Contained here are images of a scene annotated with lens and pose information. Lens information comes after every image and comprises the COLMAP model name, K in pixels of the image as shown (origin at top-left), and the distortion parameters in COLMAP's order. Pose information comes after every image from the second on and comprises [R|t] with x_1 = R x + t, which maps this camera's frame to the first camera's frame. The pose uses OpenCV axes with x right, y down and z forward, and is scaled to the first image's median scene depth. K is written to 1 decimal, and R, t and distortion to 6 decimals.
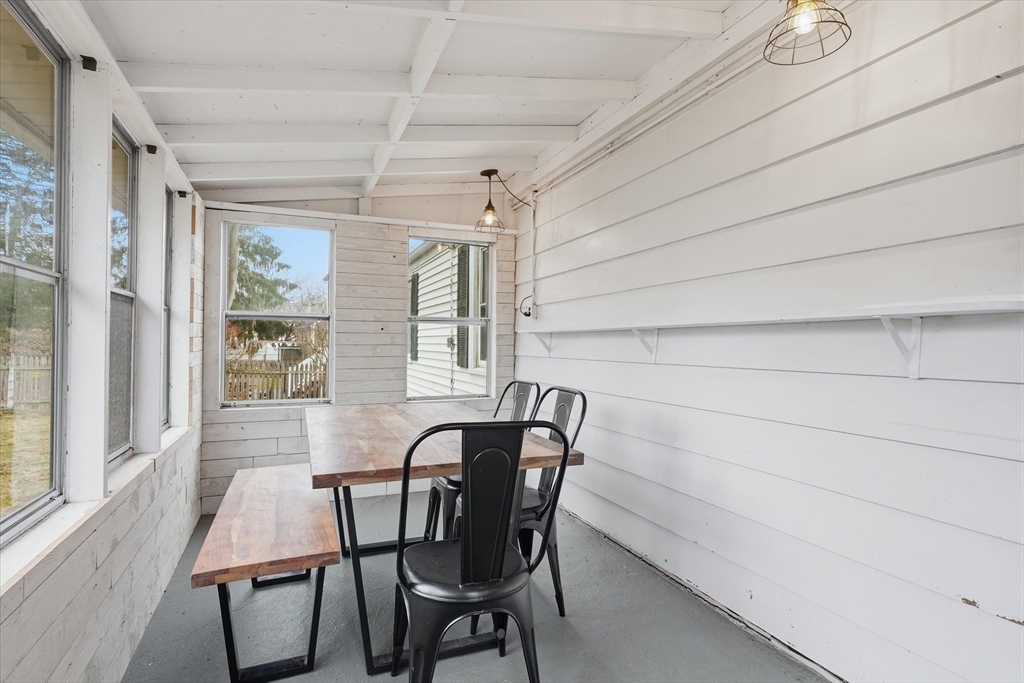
lens RADIAL K [[518.3, 0, 512.0], [0, 518.3, 341.5], [0, 0, 1]] dist [-0.004090, 0.001211]
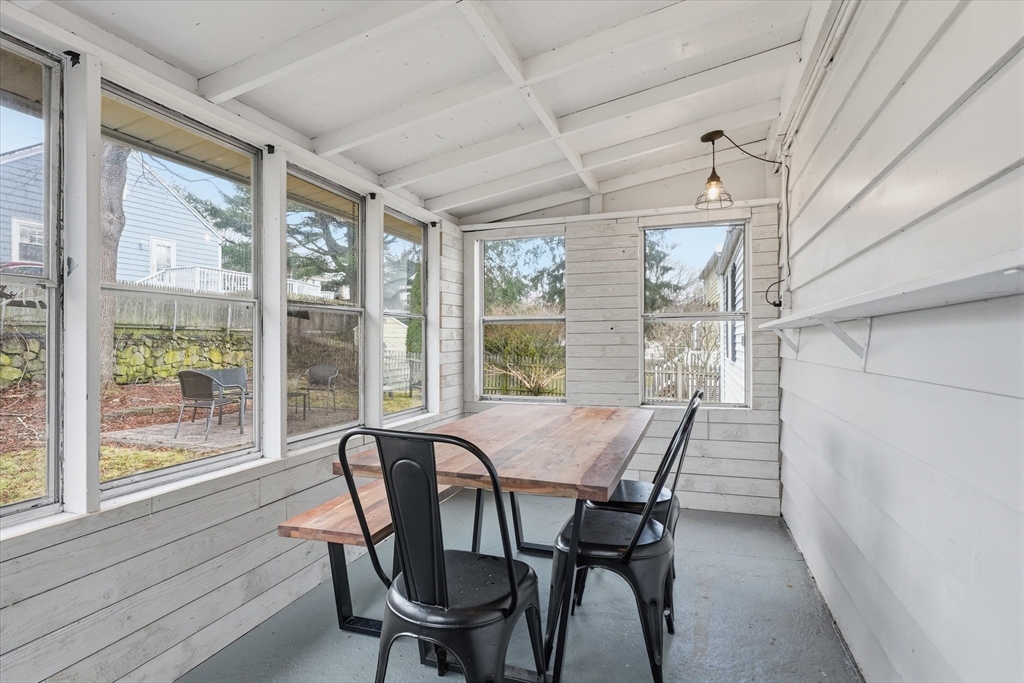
lens RADIAL K [[518.3, 0, 512.0], [0, 518.3, 341.5], [0, 0, 1]] dist [-0.004090, 0.001211]
pose [[0.742267, -0.011914, -0.669999, 0.261463], [0.012871, 0.999911, -0.003521, 0.001043], [0.669981, -0.006010, 0.742354, 0.163661]]
